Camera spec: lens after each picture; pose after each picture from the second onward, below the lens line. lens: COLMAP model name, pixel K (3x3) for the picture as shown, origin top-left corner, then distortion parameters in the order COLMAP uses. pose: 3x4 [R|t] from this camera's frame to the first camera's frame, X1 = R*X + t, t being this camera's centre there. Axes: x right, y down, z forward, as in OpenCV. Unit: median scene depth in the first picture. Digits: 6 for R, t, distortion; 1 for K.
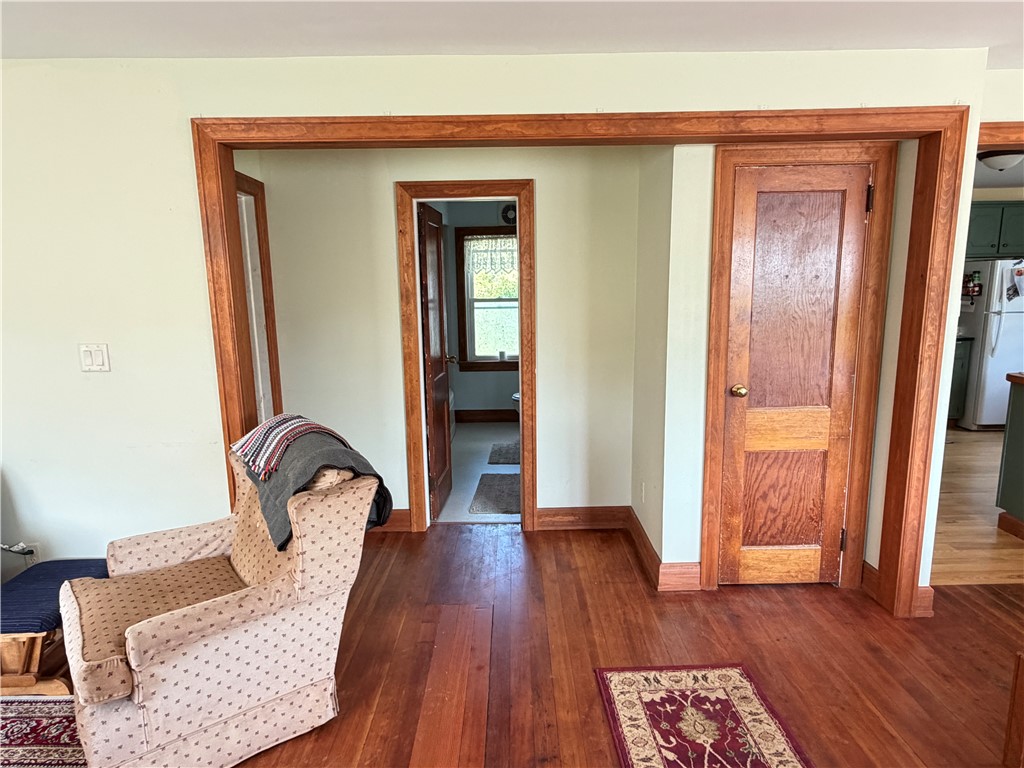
lens RADIAL K [[600.9, 0, 514.9], [0, 600.9, 389.4], [0, 0, 1]] dist [-0.000087, -0.001658]
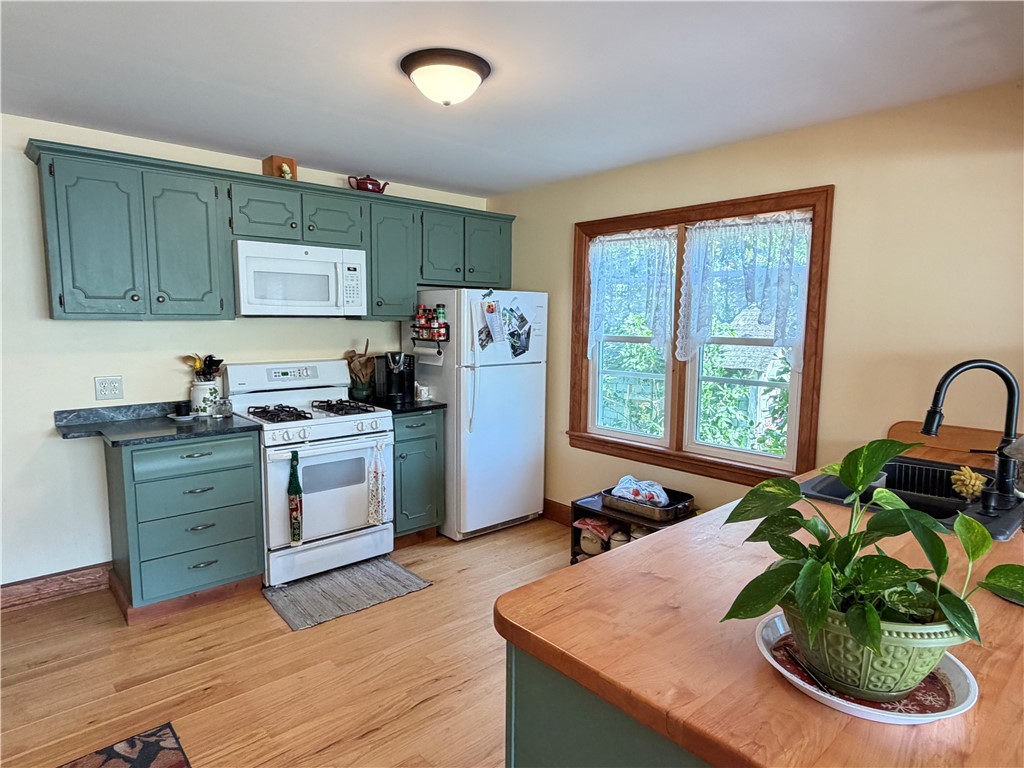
lens RADIAL K [[600.9, 0, 511.6], [0, 600.9, 383.8], [0, 0, 1]] dist [-0.000087, -0.001658]
pose [[0.743640, -0.054971, 0.666317, 0.381948], [0.087161, 0.996080, -0.015100, -0.093039], [-0.662875, 0.069306, 0.745516, 0.461200]]
